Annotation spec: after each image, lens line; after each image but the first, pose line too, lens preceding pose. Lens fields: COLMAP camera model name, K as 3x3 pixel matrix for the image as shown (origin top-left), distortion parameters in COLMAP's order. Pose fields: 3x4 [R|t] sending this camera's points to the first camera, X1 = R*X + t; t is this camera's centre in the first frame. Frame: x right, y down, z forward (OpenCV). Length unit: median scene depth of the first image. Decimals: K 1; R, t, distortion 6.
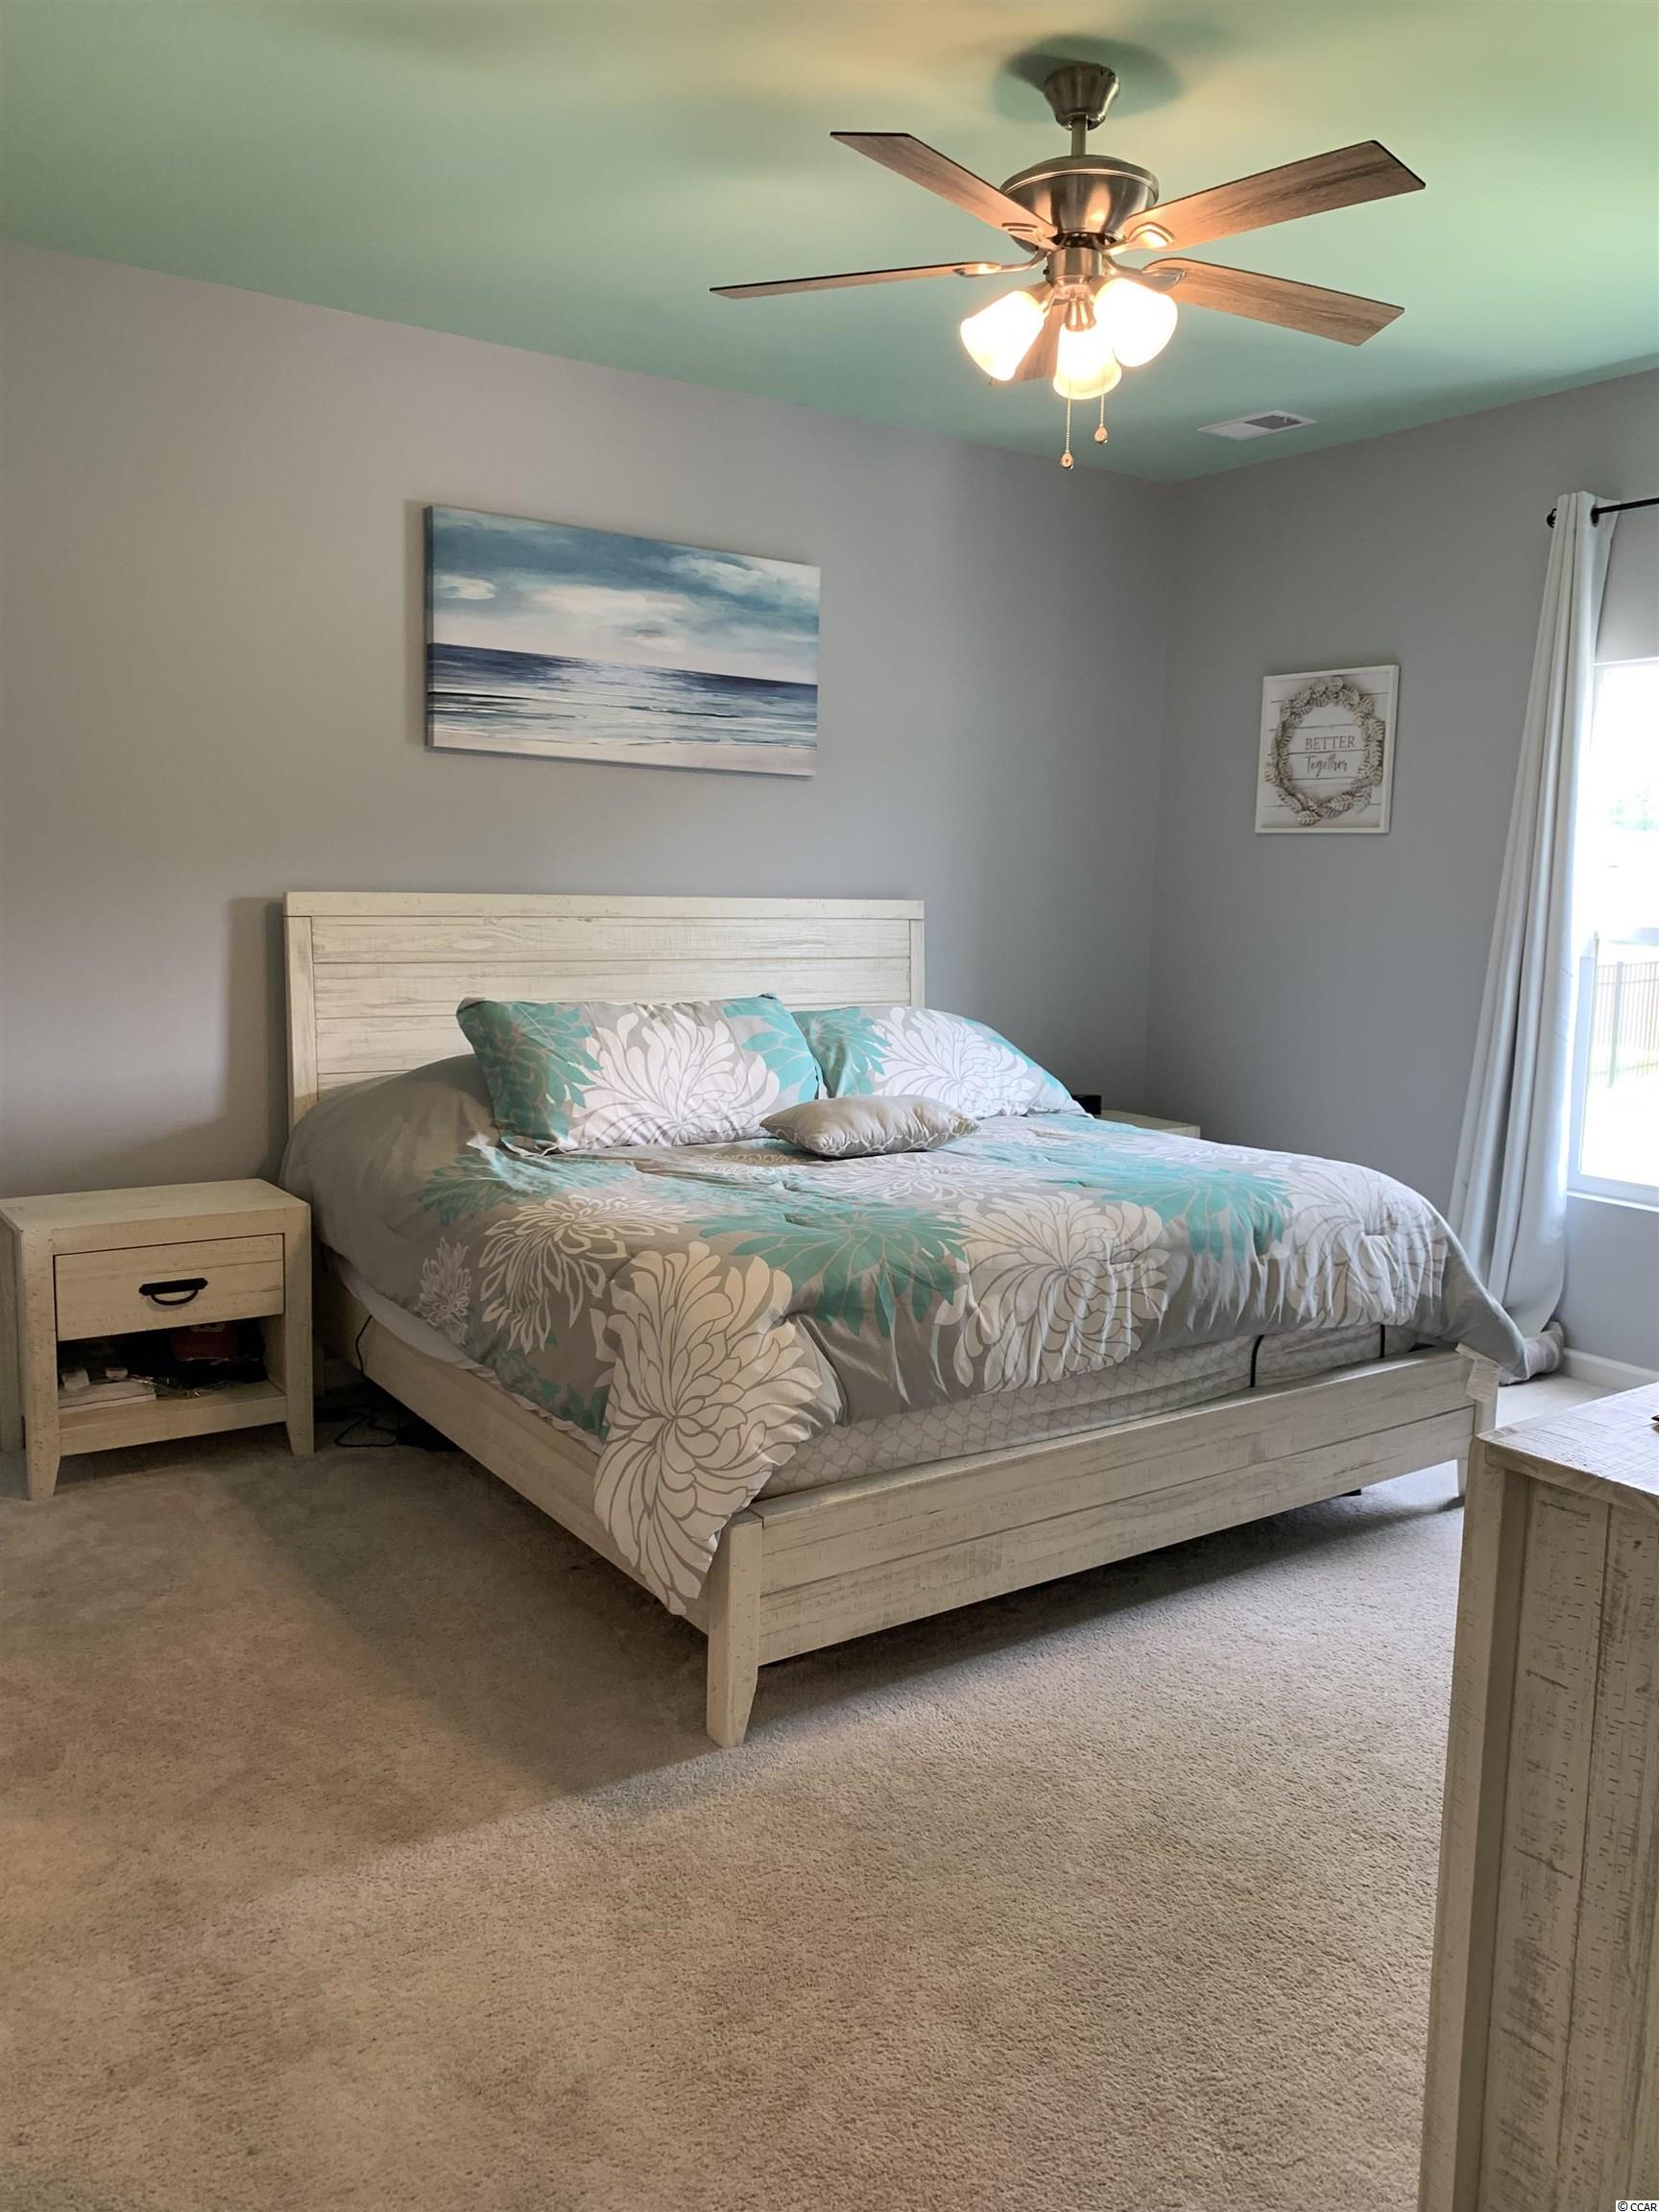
lens RADIAL K [[1675.3, 0, 829.5], [0, 1675.3, 1106.0], [0, 0, 1]] dist [0.075397, -0.100059]
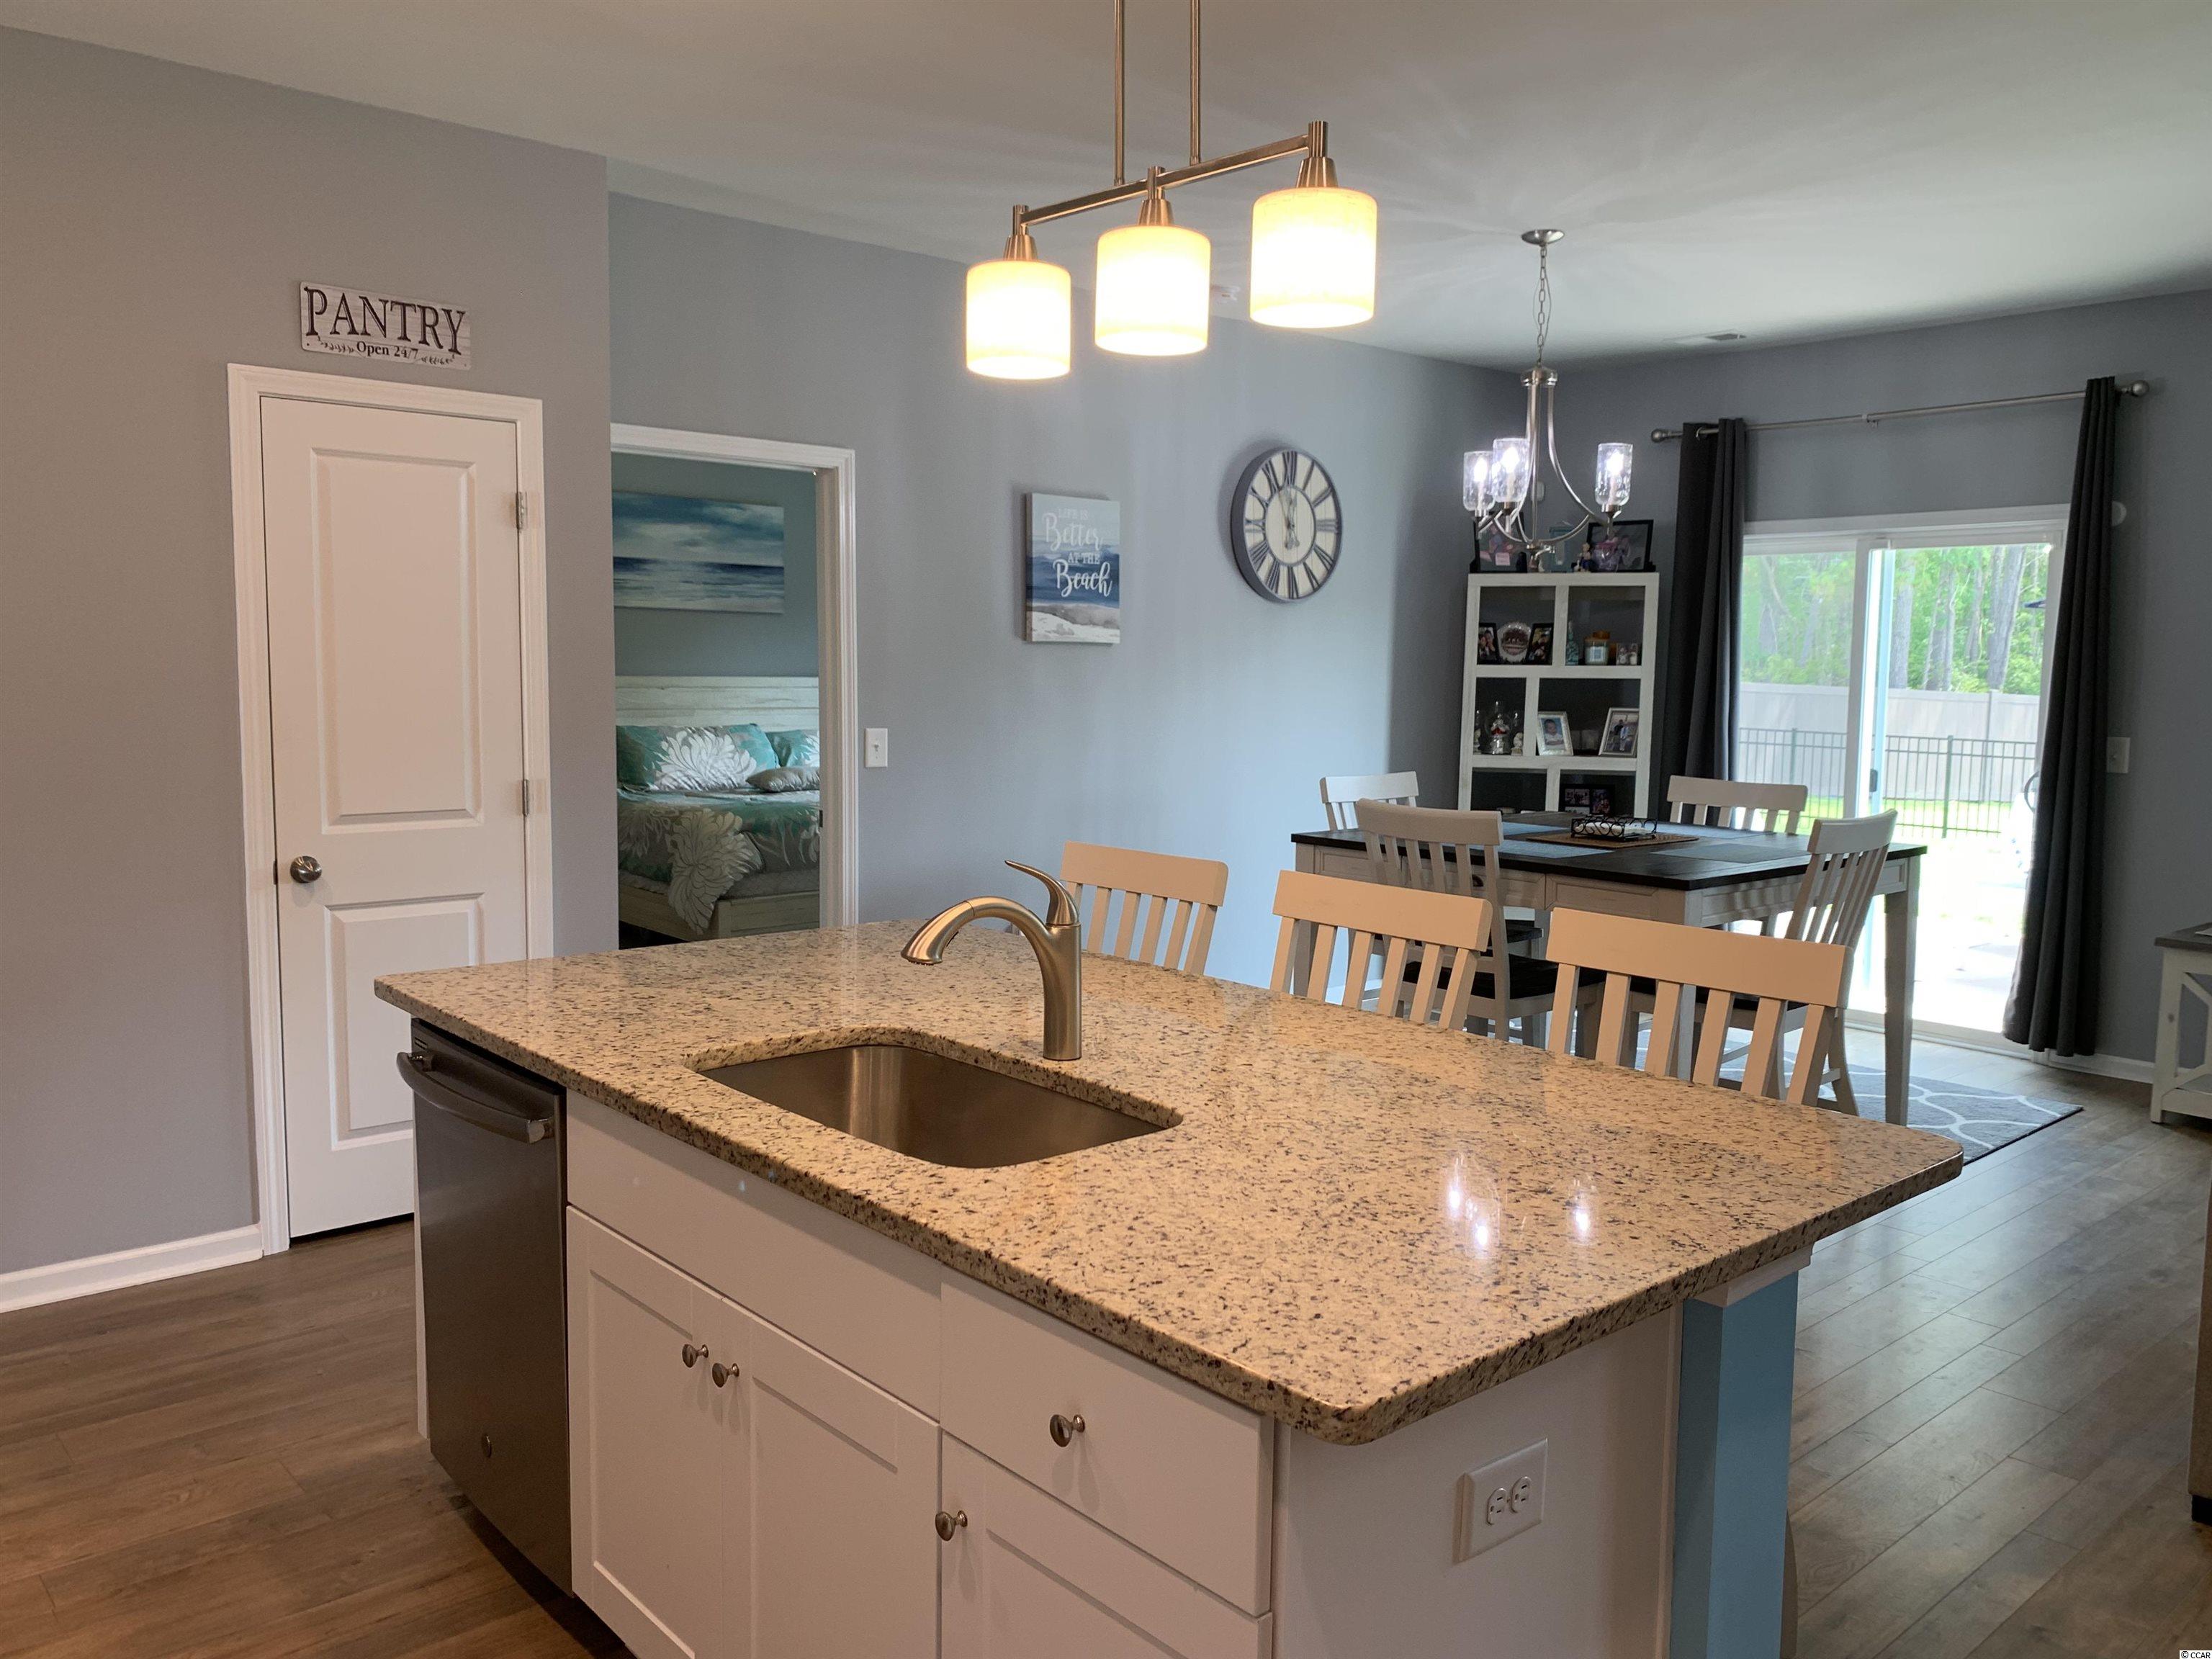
lens RADIAL K [[1745.8, 0, 1106.0], [0, 1745.8, 829.5], [0, 0, 1]] dist [0.089055, -0.122281]
pose [[0.994609, -0.018151, 0.102094, 0.187414], [0.022109, 0.999042, -0.037774, 0.167663], [-0.101311, 0.039827, 0.994057, -1.277777]]
